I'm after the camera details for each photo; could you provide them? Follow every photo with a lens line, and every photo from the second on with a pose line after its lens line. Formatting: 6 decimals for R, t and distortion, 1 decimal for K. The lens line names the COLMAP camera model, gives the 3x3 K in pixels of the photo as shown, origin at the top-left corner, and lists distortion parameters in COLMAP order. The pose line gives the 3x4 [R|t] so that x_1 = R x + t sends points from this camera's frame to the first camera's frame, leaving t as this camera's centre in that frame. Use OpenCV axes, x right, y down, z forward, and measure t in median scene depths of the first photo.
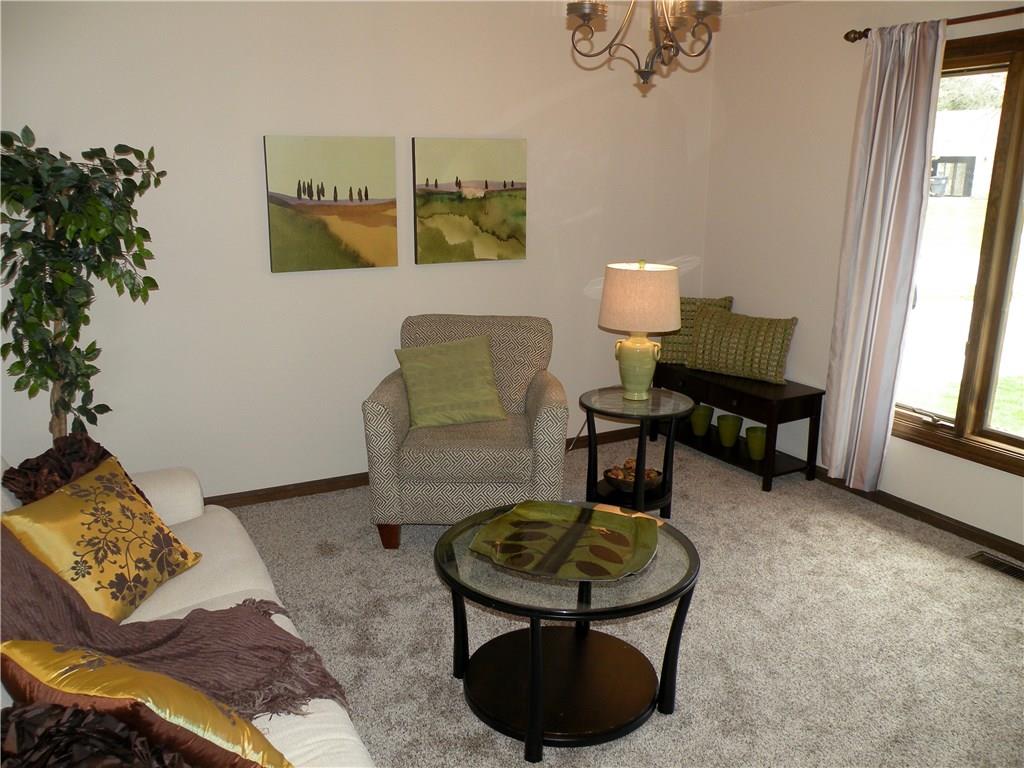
lens RADIAL K [[834.0, 0, 512.0], [0, 834.0, 384.0], [0, 0, 1]] dist [-0.145870, 0.154350]
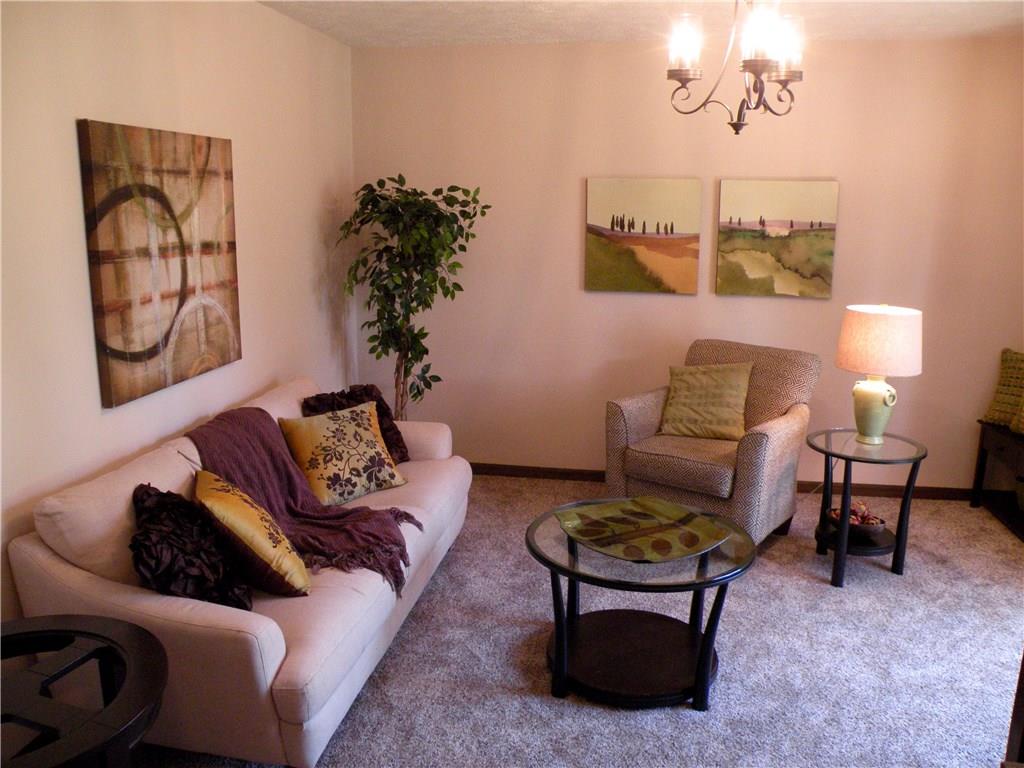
lens RADIAL K [[801.9, 0, 512.0], [0, 801.9, 384.0], [0, 0, 1]] dist [-0.110454, 0.131376]
pose [[0.812263, 0.133528, -0.567802, 0.297738], [-0.152177, 0.988244, 0.014708, 0.000491], [0.563091, 0.074460, 0.823034, -0.018922]]
